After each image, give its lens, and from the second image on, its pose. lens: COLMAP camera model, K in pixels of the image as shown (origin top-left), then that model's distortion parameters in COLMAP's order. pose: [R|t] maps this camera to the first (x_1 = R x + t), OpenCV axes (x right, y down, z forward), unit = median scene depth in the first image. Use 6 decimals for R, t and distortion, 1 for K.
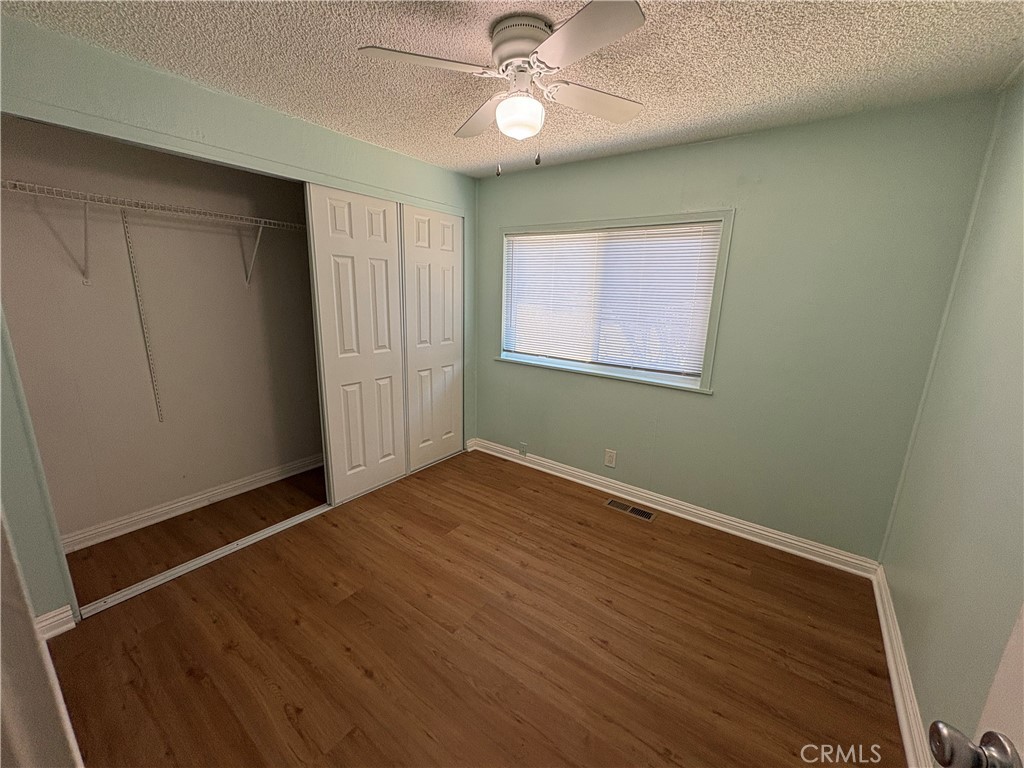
lens RADIAL K [[406.0, 0, 513.2], [0, 406.0, 382.9], [0, 0, 1]] dist [0.000873, -0.000773]
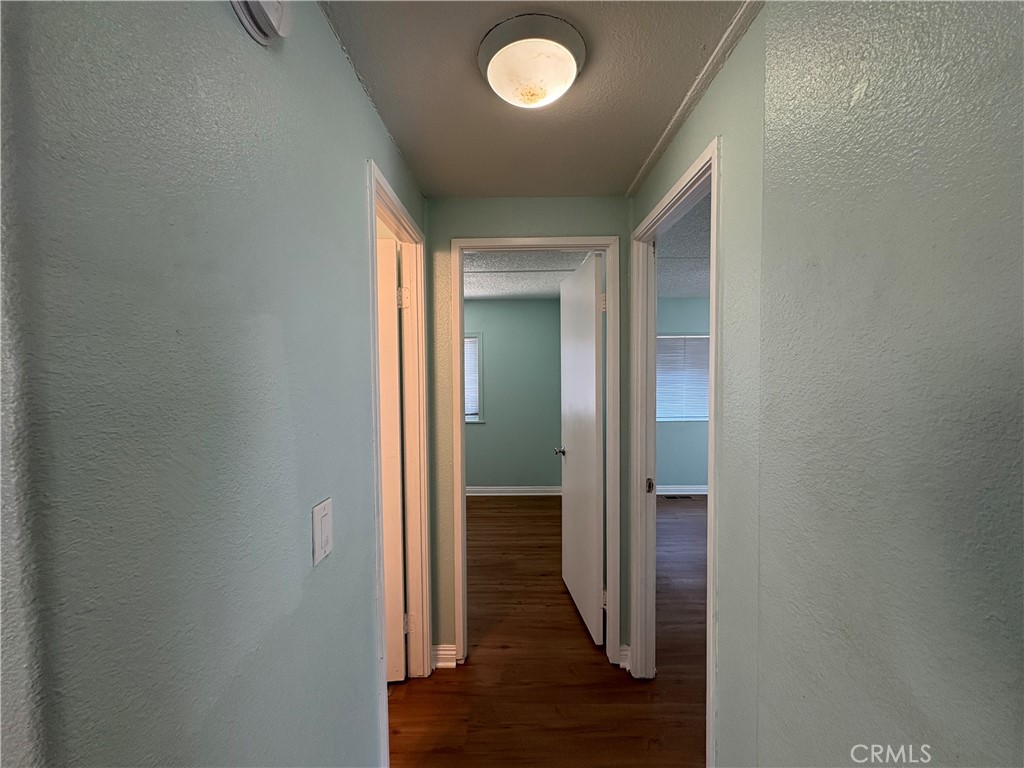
lens RADIAL K [[406.0, 0, 511.1], [0, 406.0, 385.0], [0, 0, 1]] dist [0.000873, -0.000773]
pose [[0.811654, -0.049762, 0.582015, -0.699555], [0.159983, 0.977205, -0.139554, 0.190125], [-0.561803, 0.206382, 0.801114, -0.870840]]
